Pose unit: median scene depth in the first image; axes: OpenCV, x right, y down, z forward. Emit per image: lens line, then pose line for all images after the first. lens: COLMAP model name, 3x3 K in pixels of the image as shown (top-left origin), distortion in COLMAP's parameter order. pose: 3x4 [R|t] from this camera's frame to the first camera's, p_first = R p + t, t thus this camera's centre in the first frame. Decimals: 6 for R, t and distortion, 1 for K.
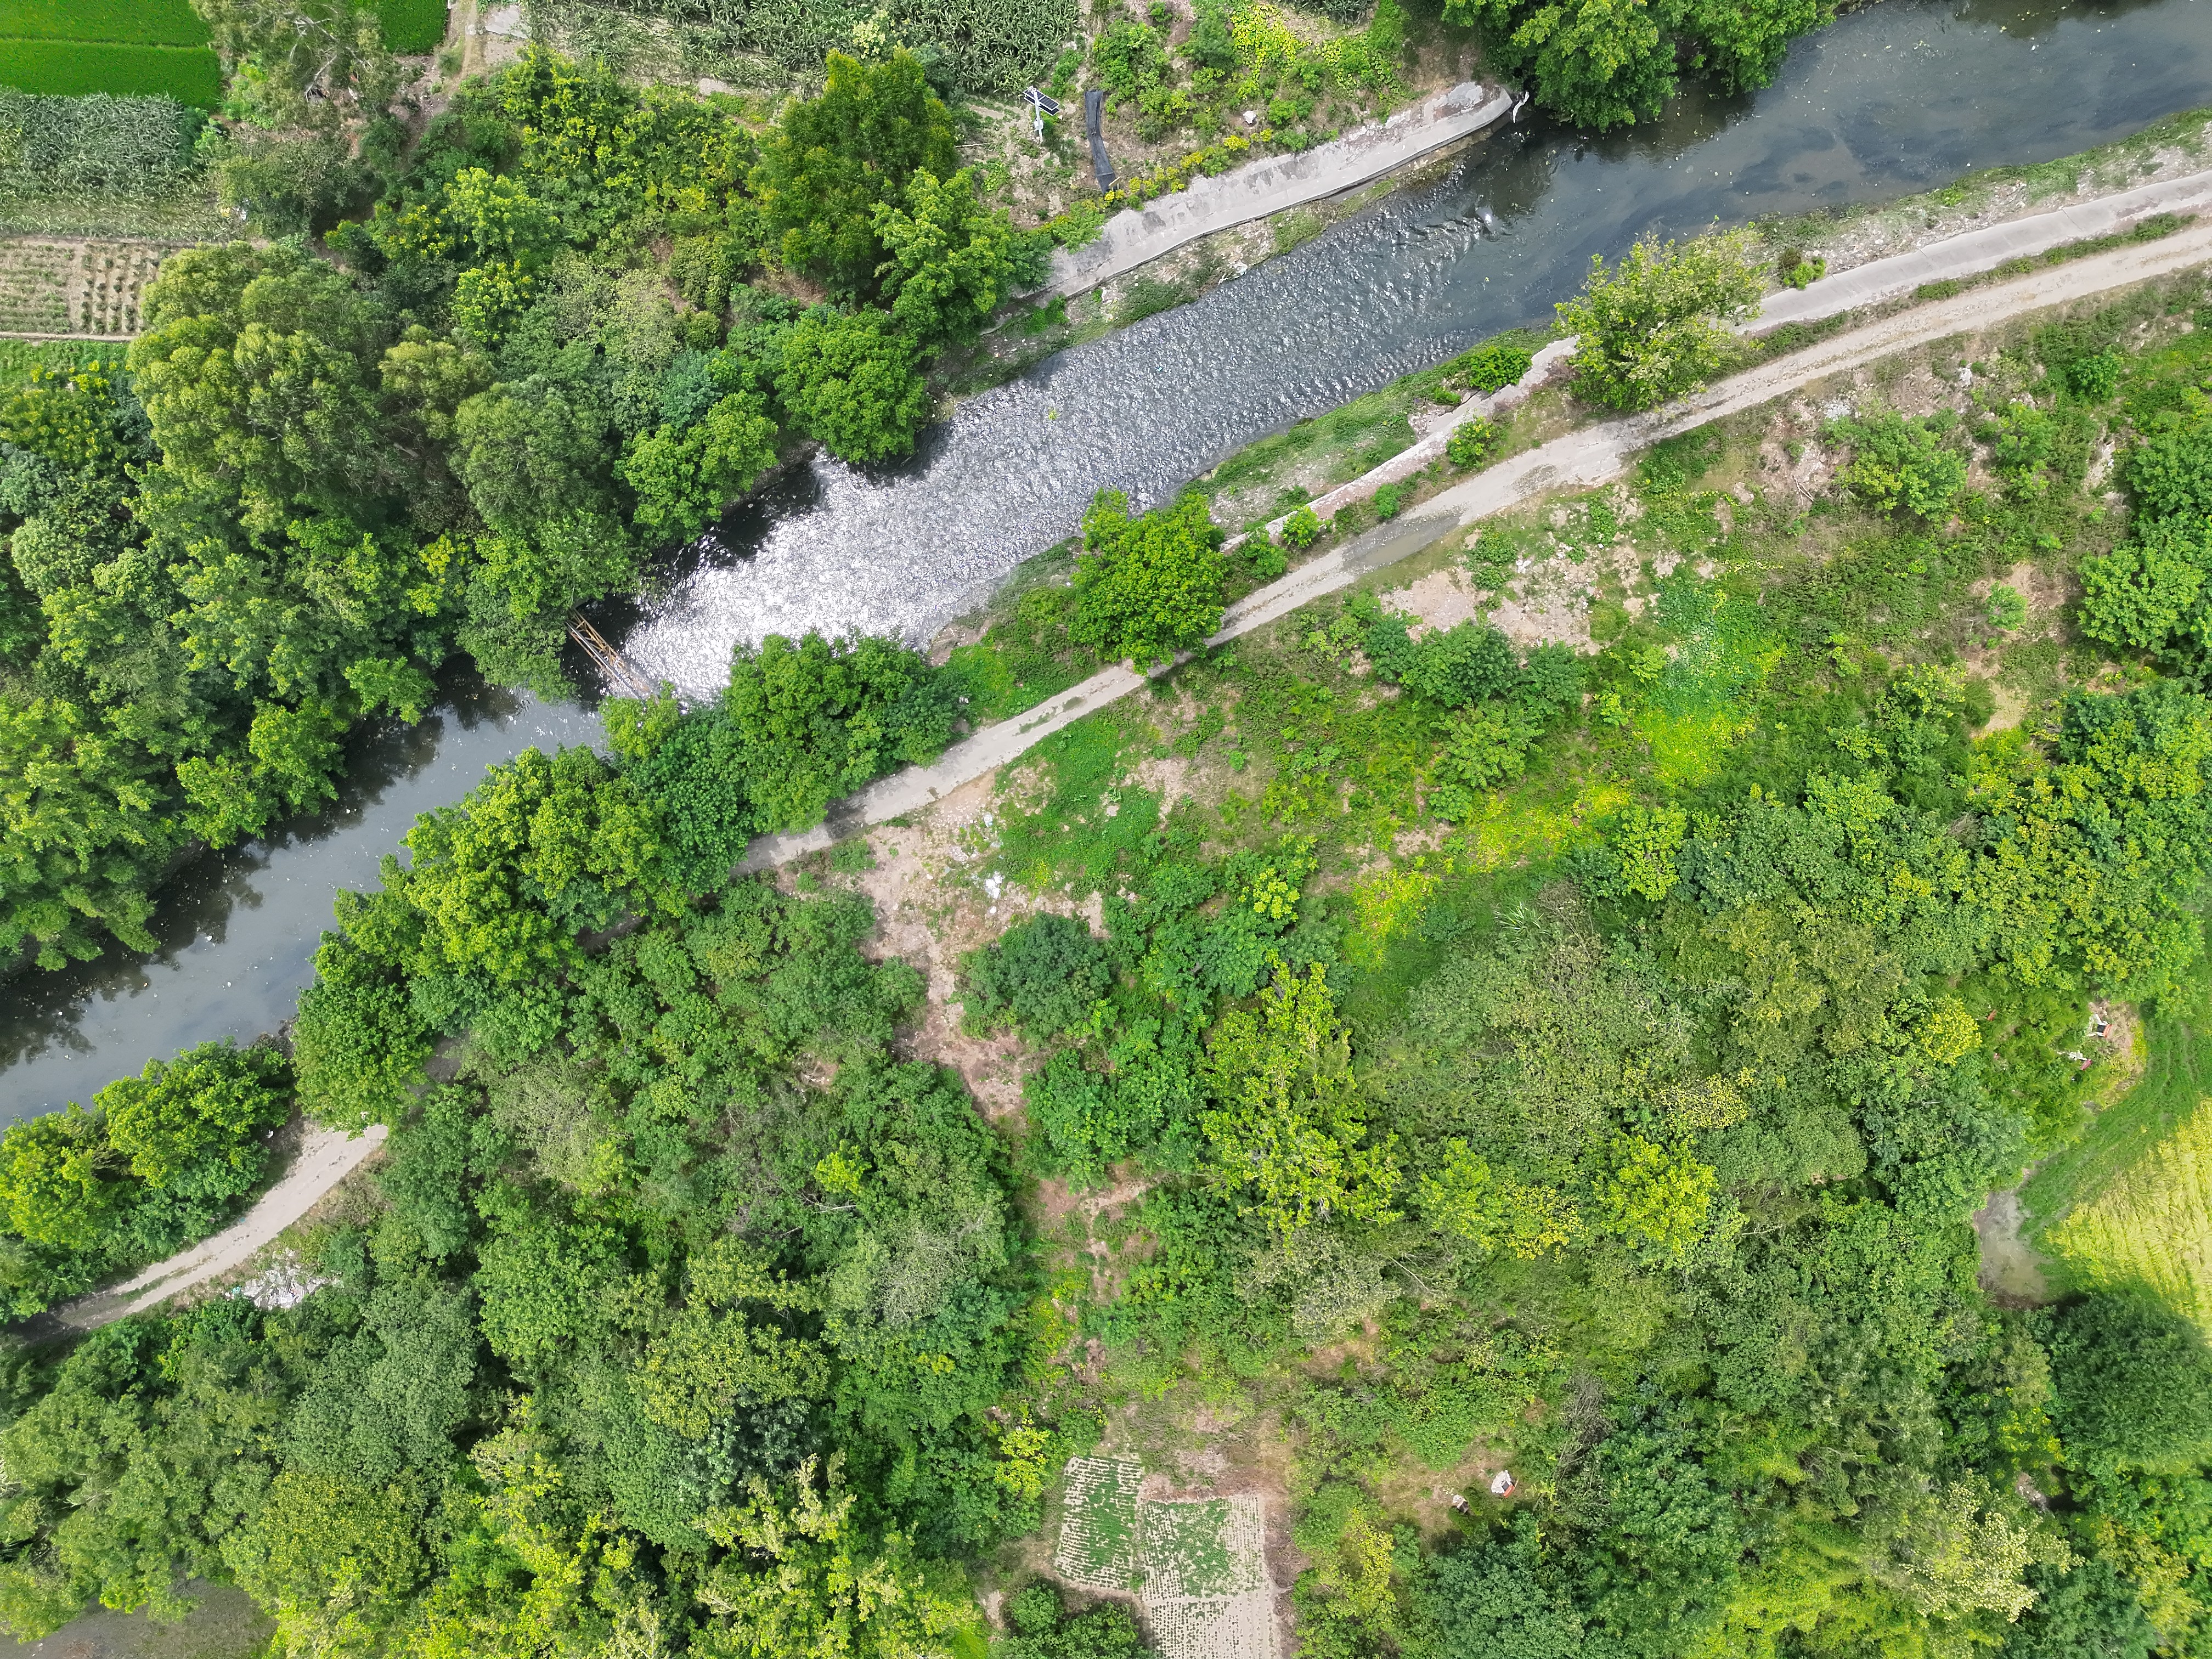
lens RADIAL K [[1548.1, 0, 1113.9], [0, 1548.1, 824.4], [0, 0, 1]] dist [0.066909, -0.058314]
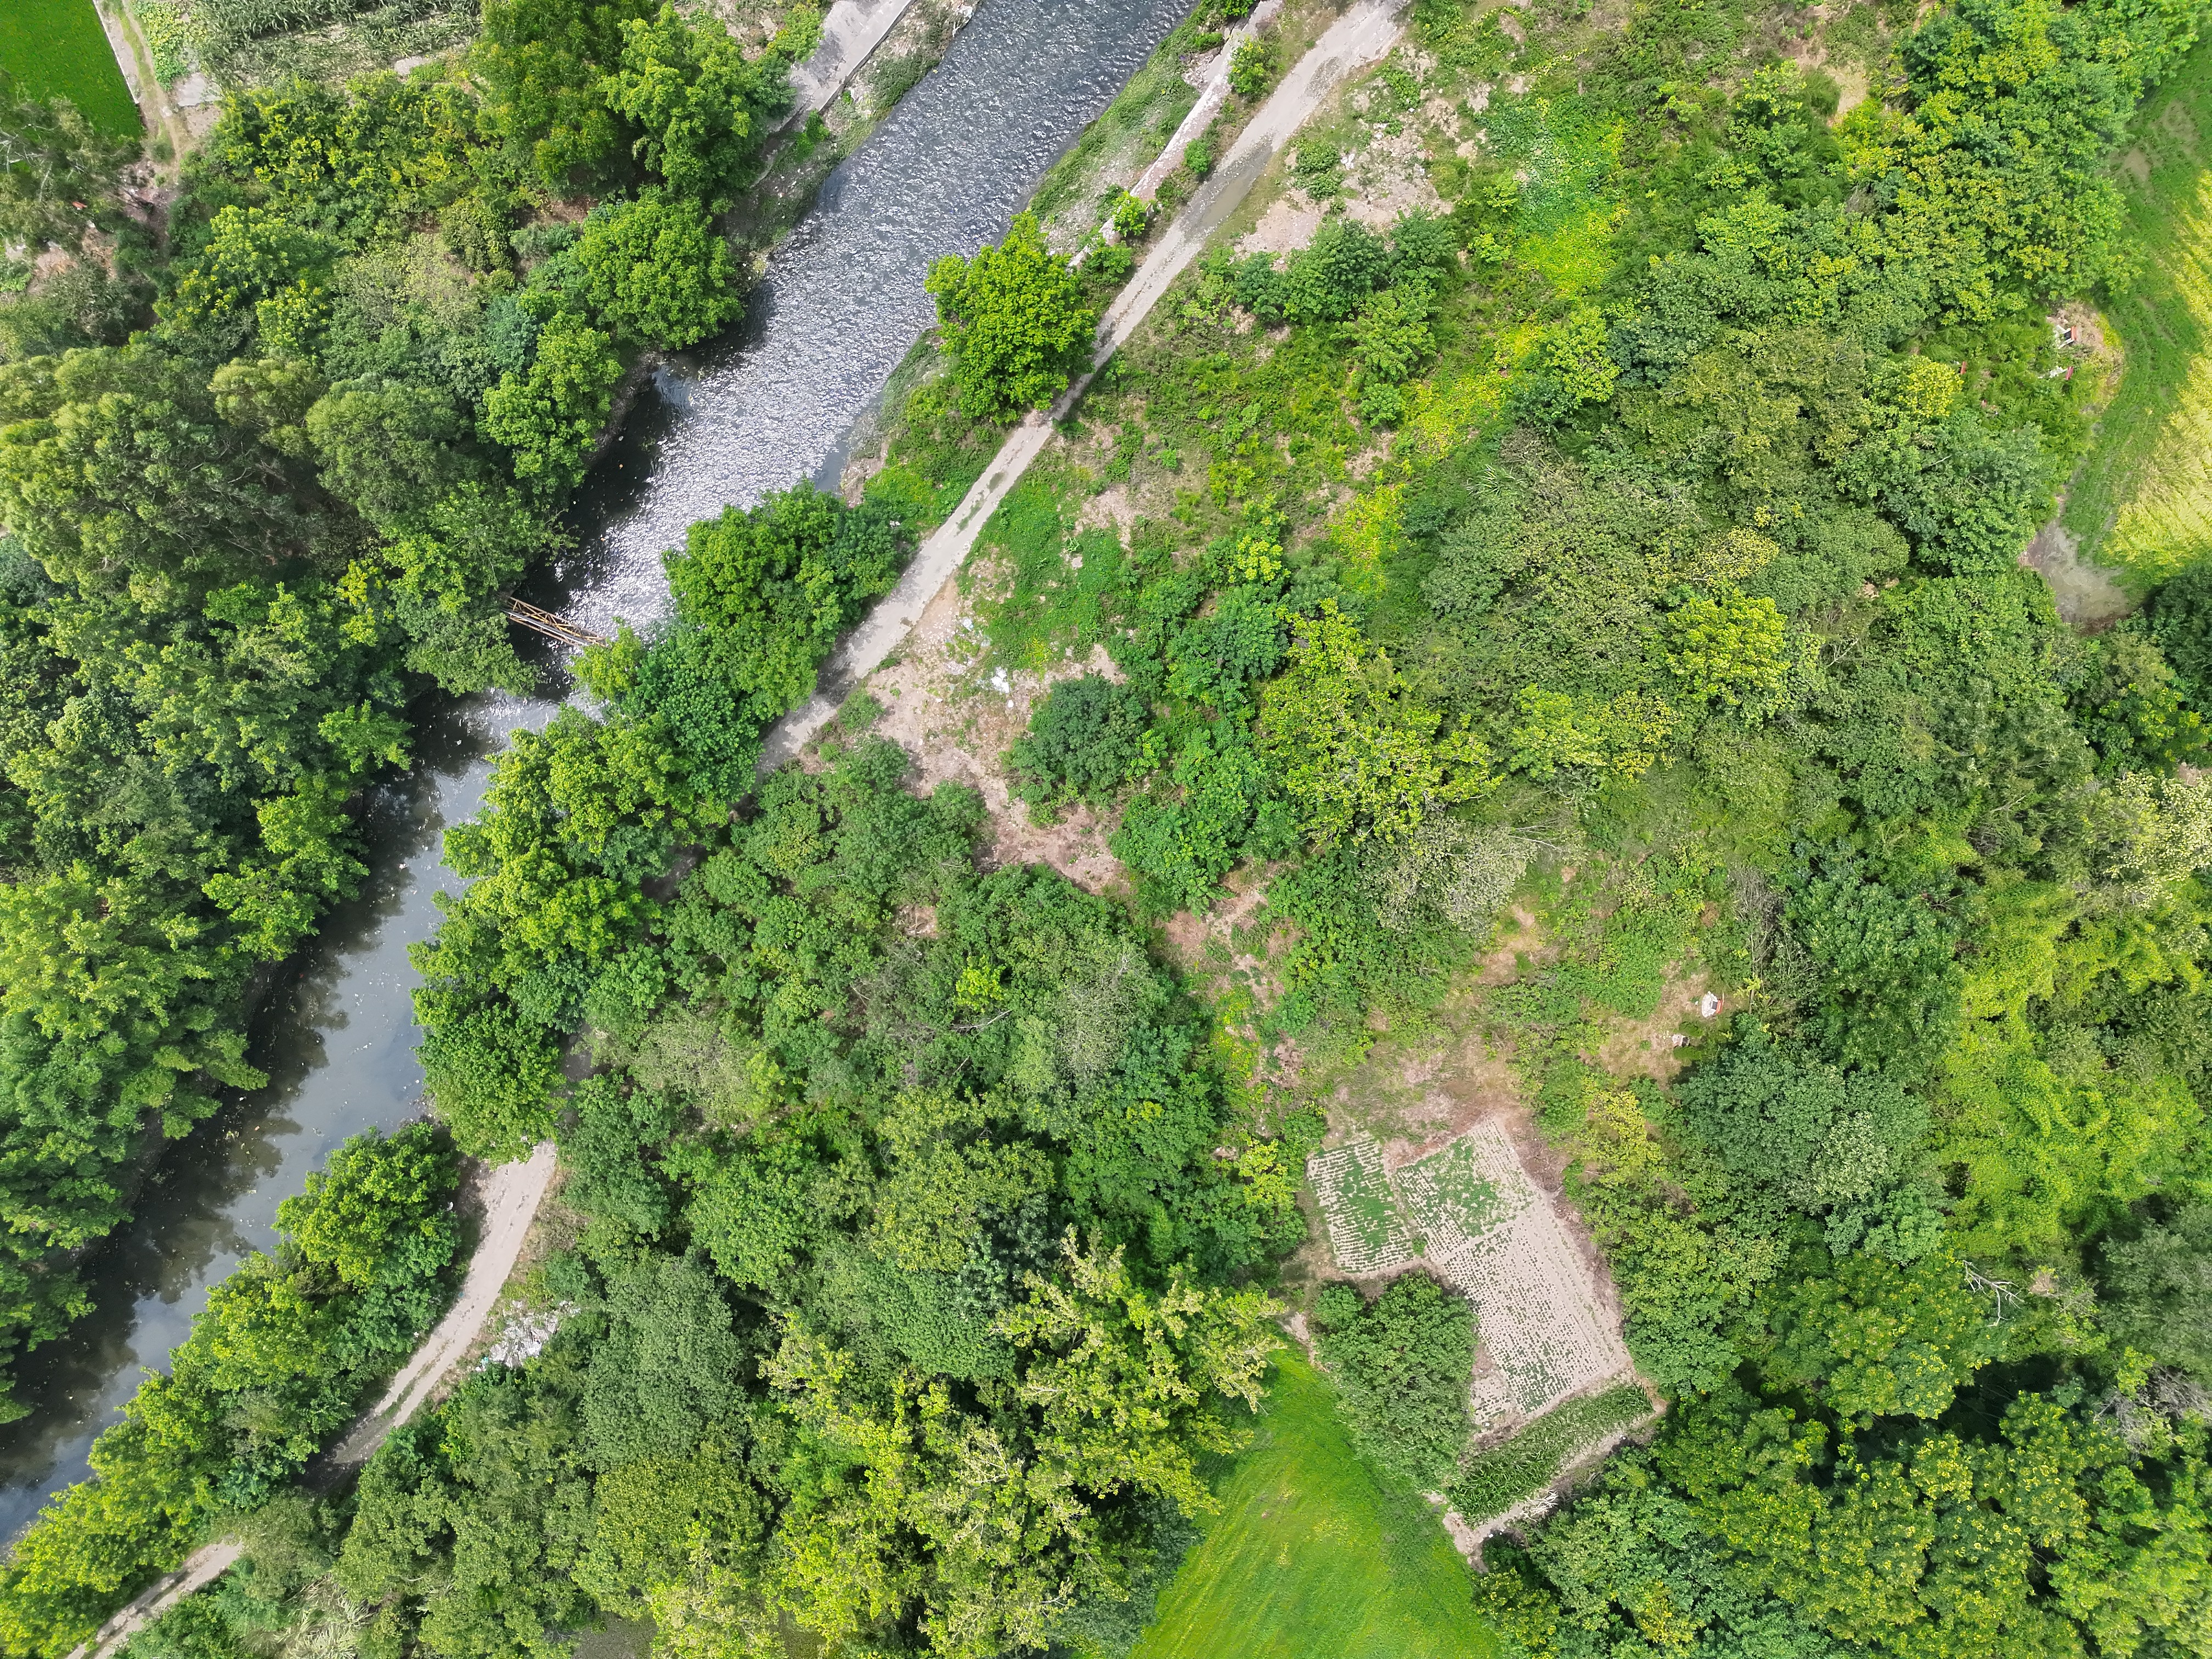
lens RADIAL K [[1548.1, 0, 1113.9], [0, 1548.1, 824.4], [0, 0, 1]] dist [0.066909, -0.058314]
pose [[0.908630, -0.417587, -0.003551, -0.049064], [0.417590, 0.908636, 0.000031, 0.163067], [0.003214, -0.001512, 0.999994, 0.000120]]
